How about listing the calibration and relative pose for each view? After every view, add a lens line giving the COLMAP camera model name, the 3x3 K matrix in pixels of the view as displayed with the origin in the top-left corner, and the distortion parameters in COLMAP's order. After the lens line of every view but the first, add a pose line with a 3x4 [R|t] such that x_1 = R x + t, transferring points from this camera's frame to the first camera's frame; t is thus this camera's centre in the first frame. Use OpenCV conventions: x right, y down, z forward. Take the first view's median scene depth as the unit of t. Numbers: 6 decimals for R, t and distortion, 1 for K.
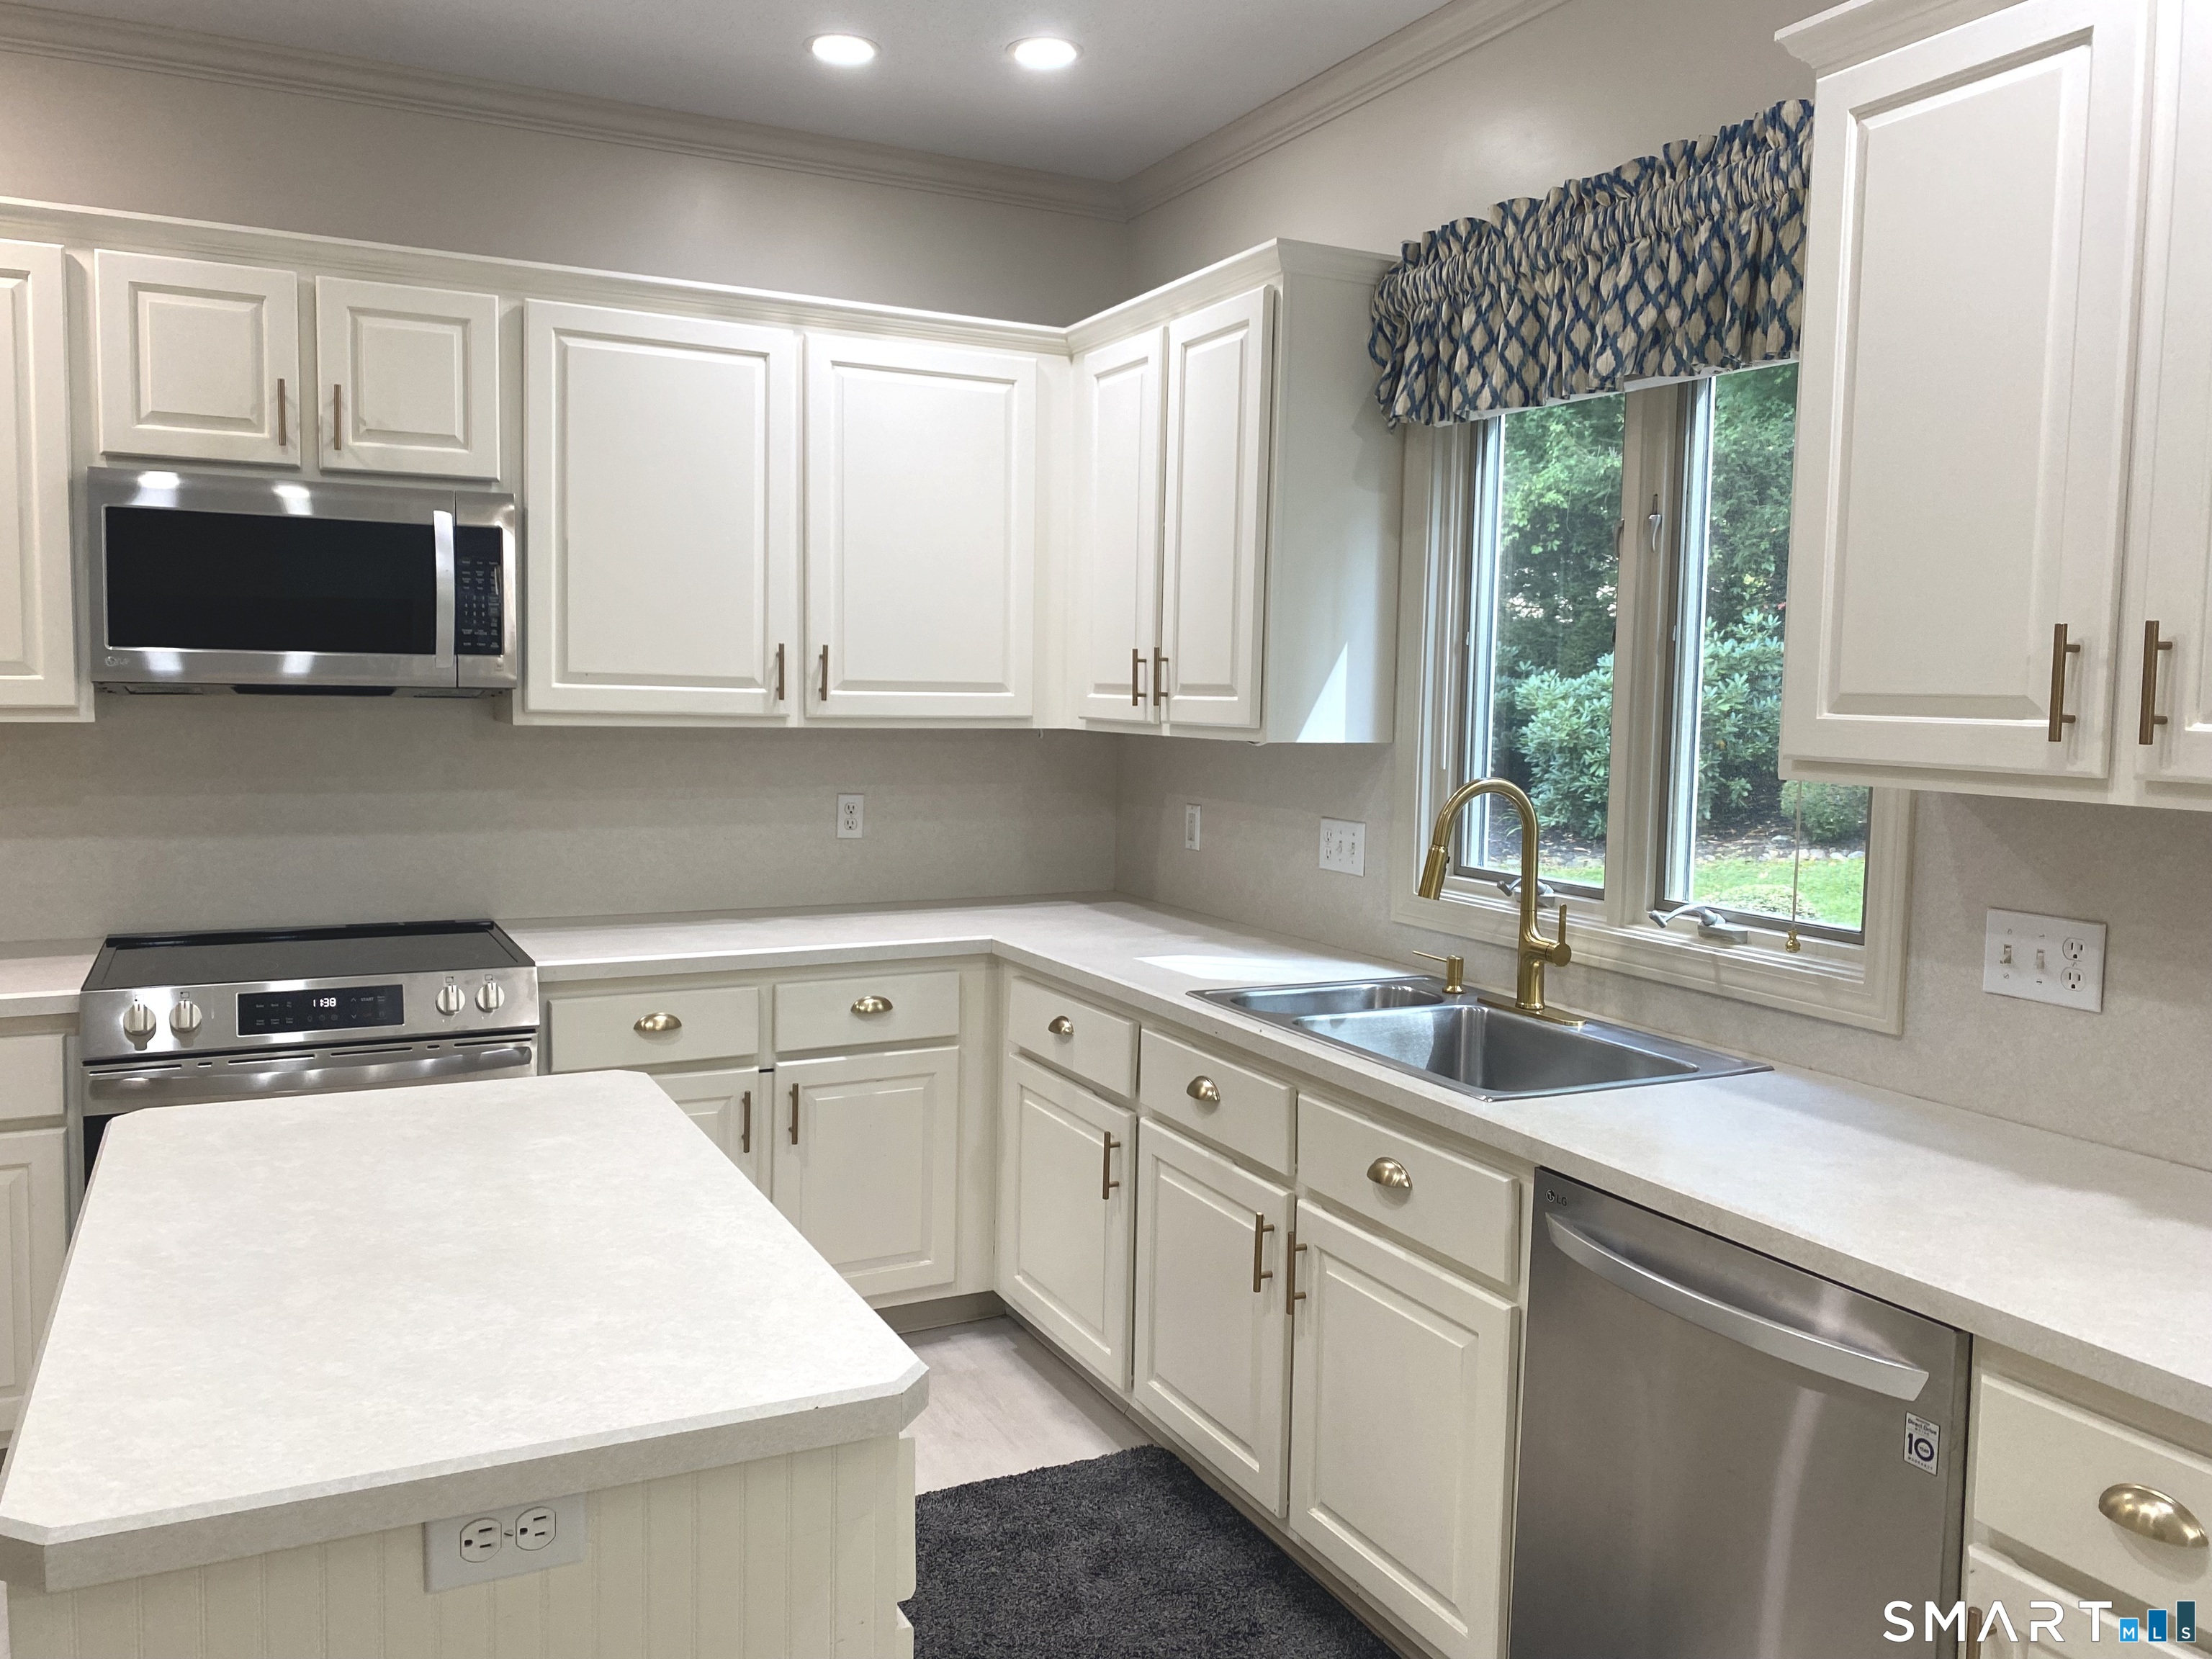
lens RADIAL K [[1708.3, 0, 1093.4], [0, 1708.3, 854.5], [0, 0, 1]] dist [0.054881, -0.043618]
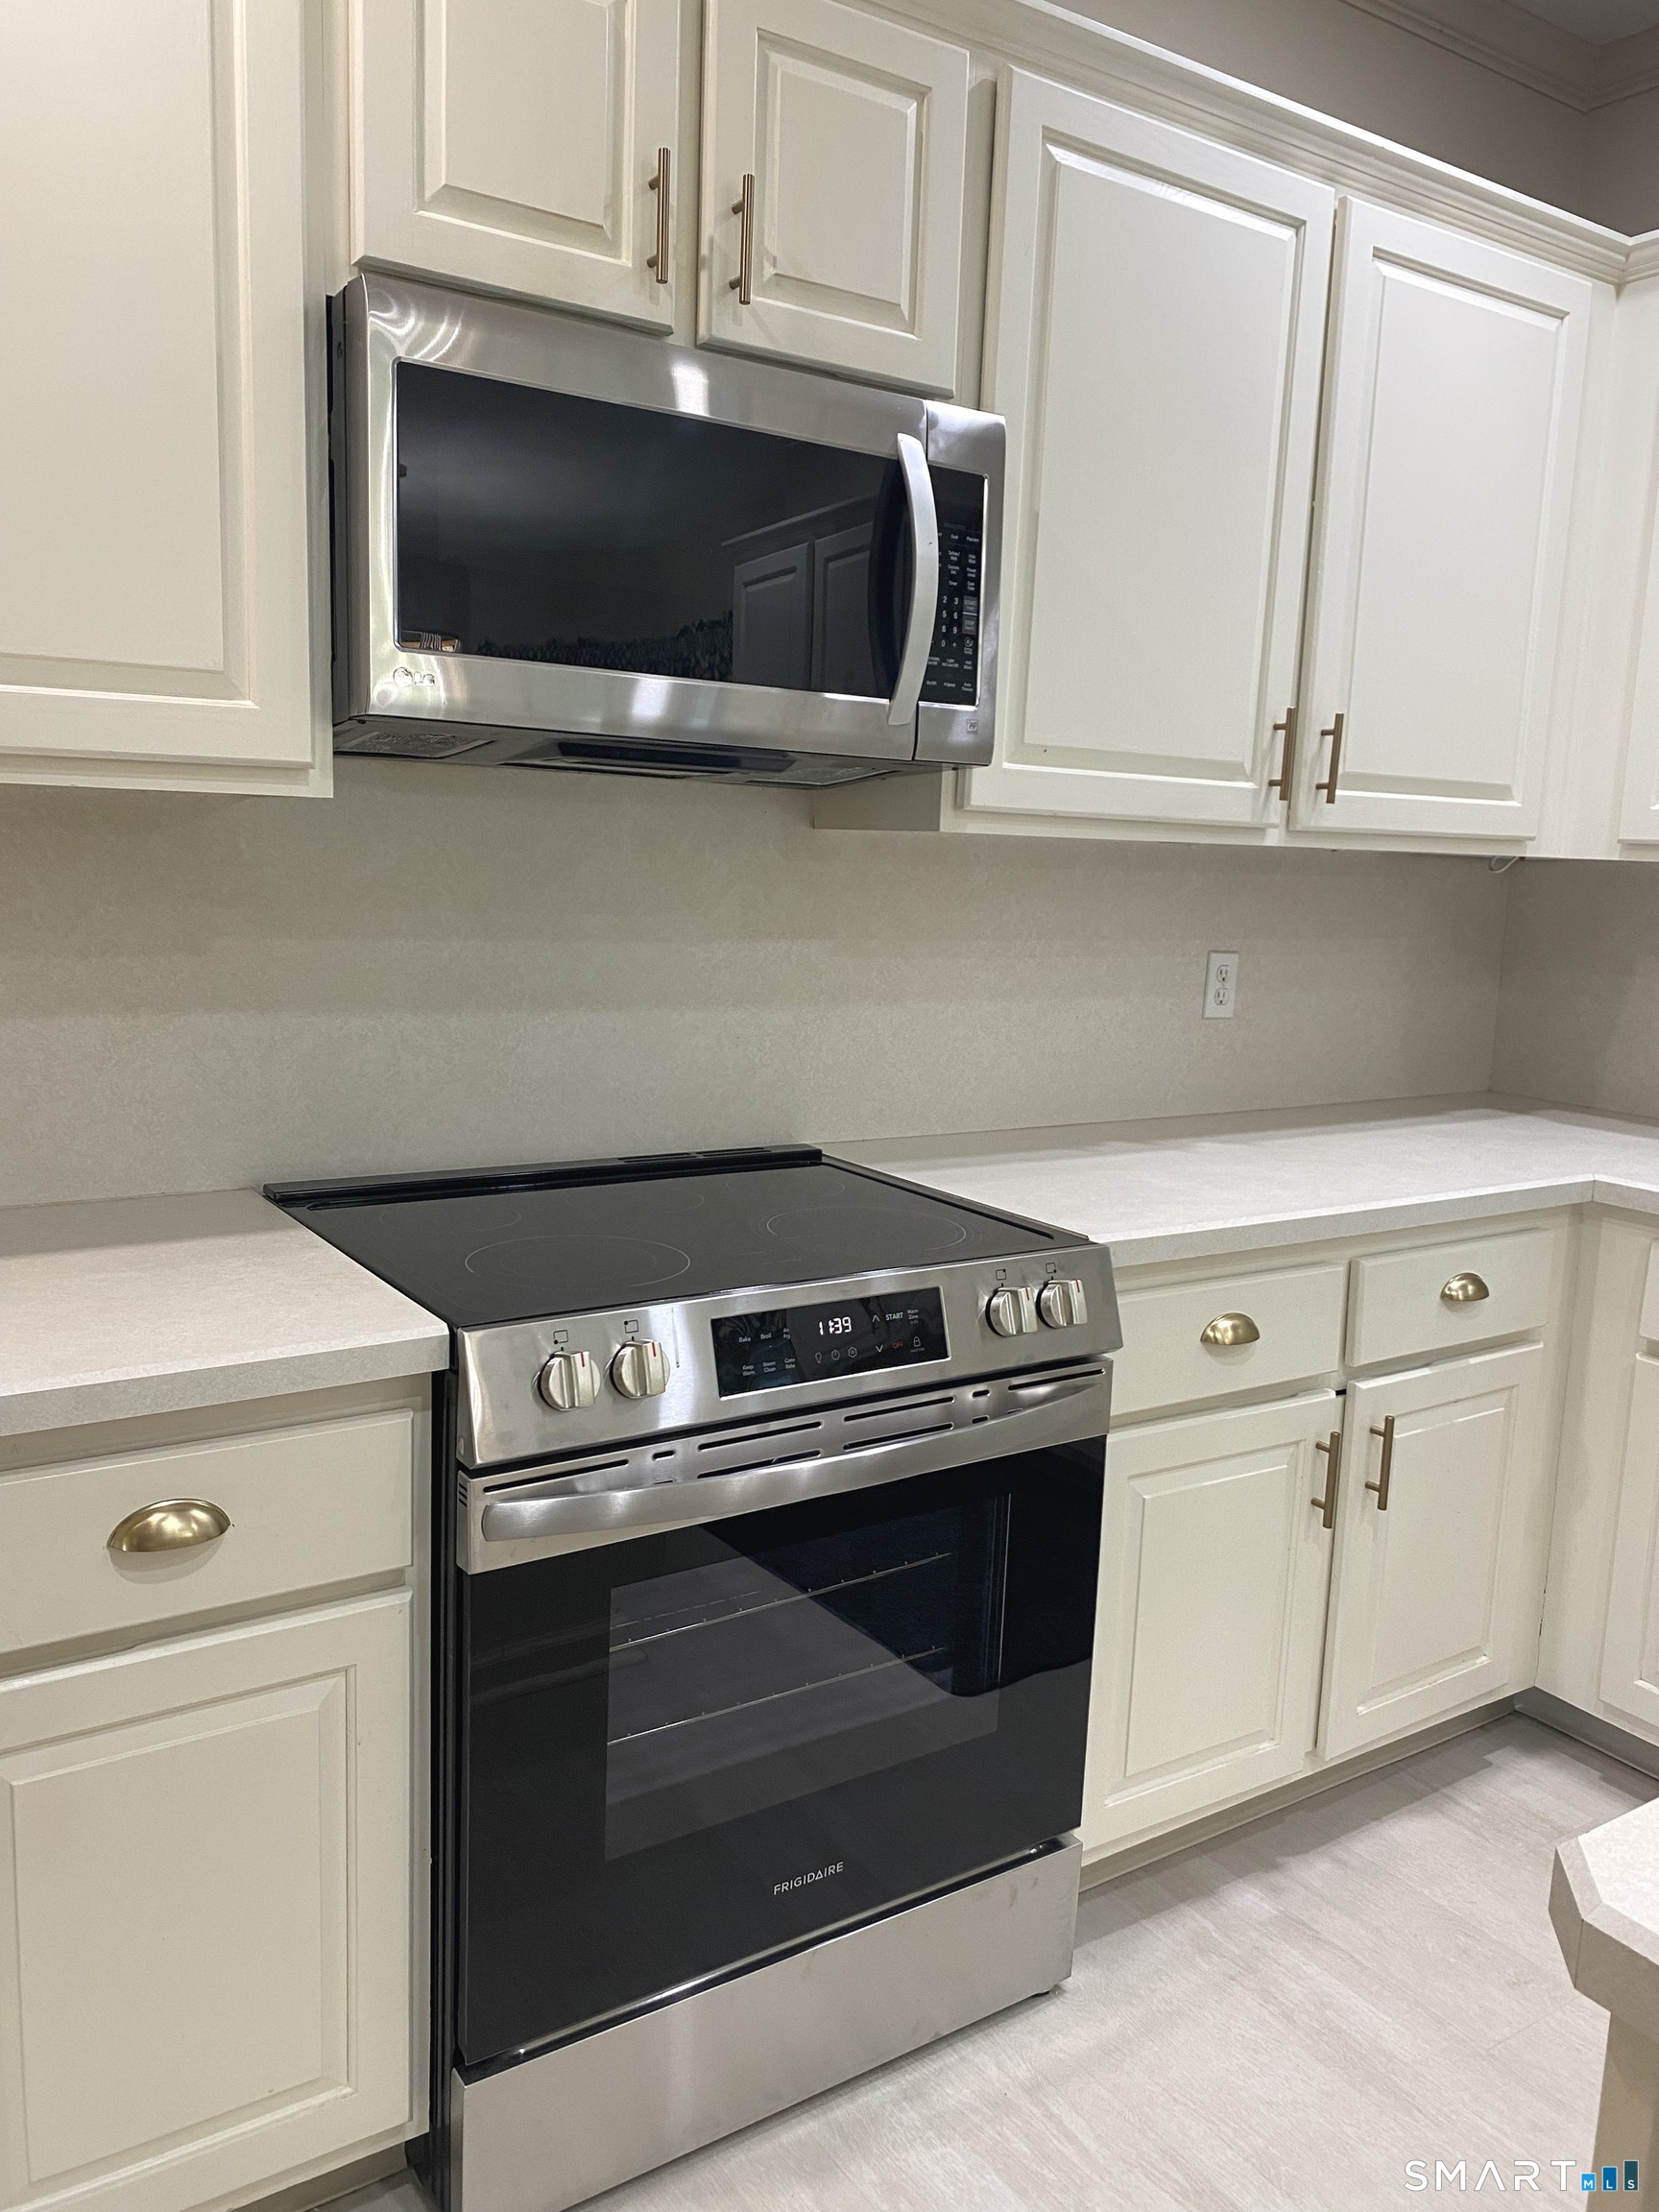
lens RADIAL K [[1708.3, 0, 829.5], [0, 1708.3, 1148.0], [0, 0, 1]] dist [0.054881, -0.043618]
pose [[0.985059, -0.003958, 0.172170, -0.489325], [-0.009897, 0.996782, 0.079544, -0.012629], [-0.171931, -0.080059, 0.981850, 0.426619]]
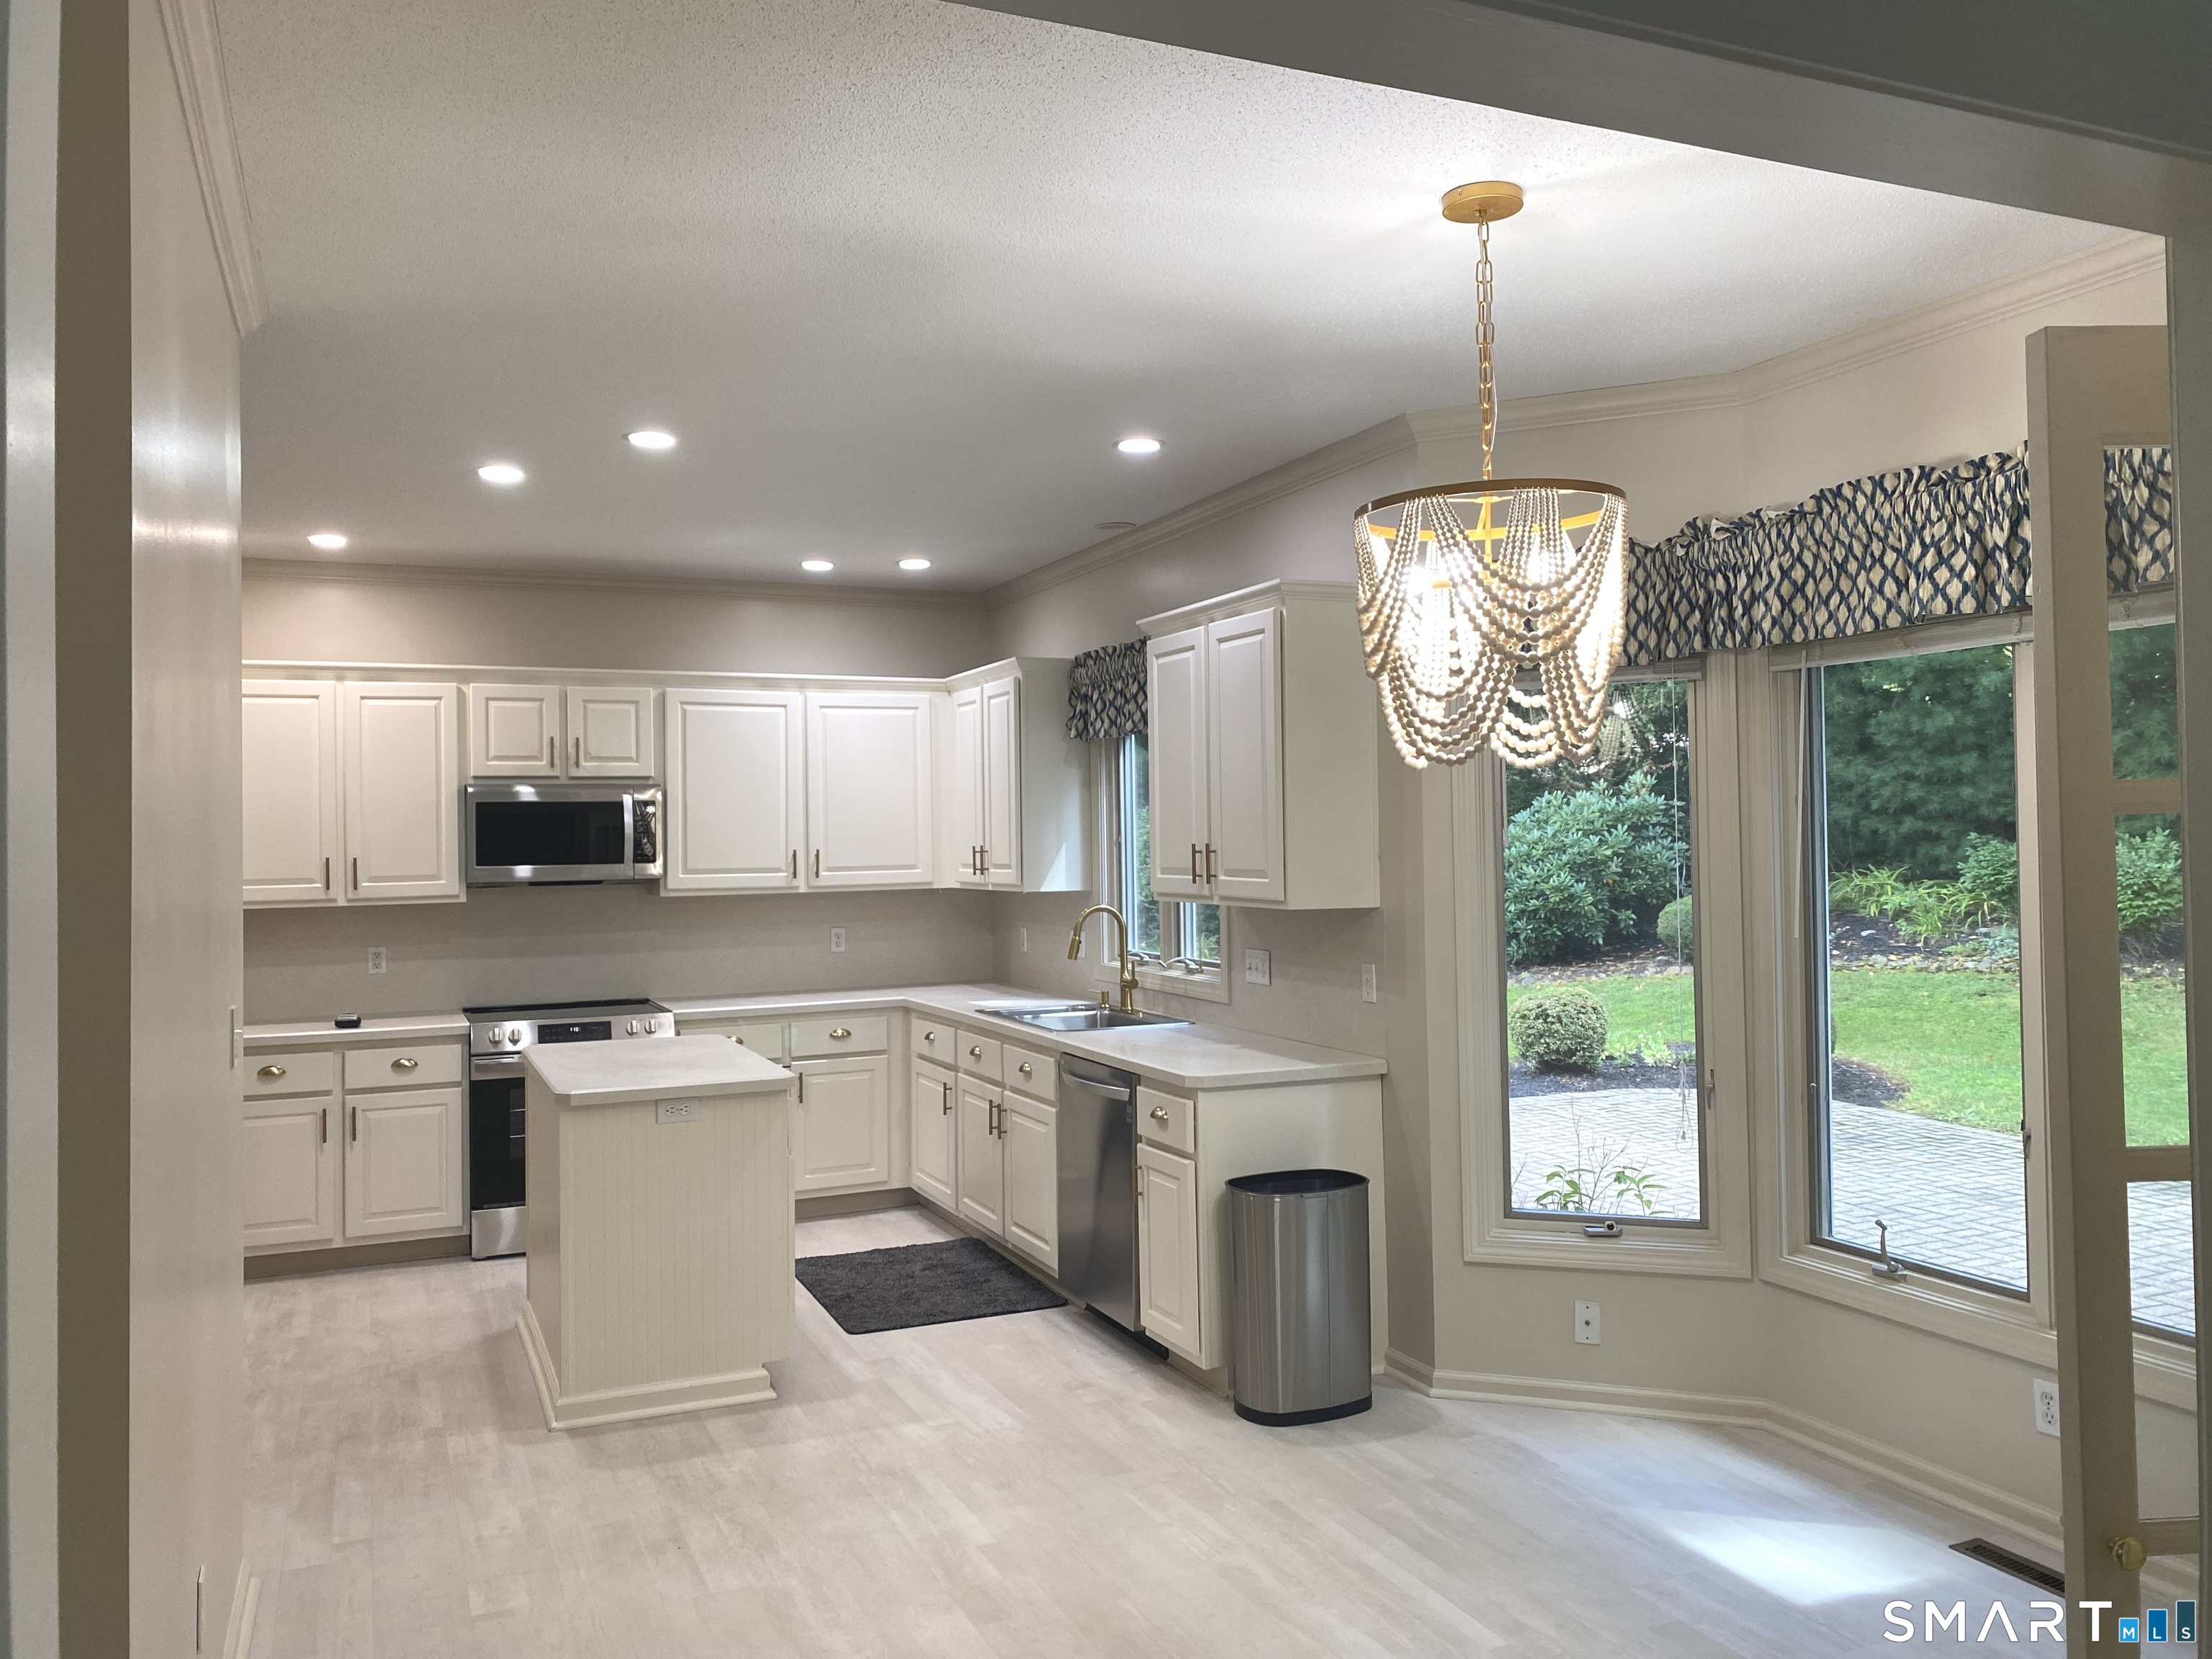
lens RADIAL K [[1708.3, 0, 1124.4], [0, 1708.3, 843.6], [0, 0, 1]] dist [0.054881, -0.043618]
pose [[0.998449, -0.034995, -0.043295, 0.295932], [0.030578, 0.994637, -0.098802, 0.078462], [0.046520, 0.097325, 0.994165, -0.982160]]
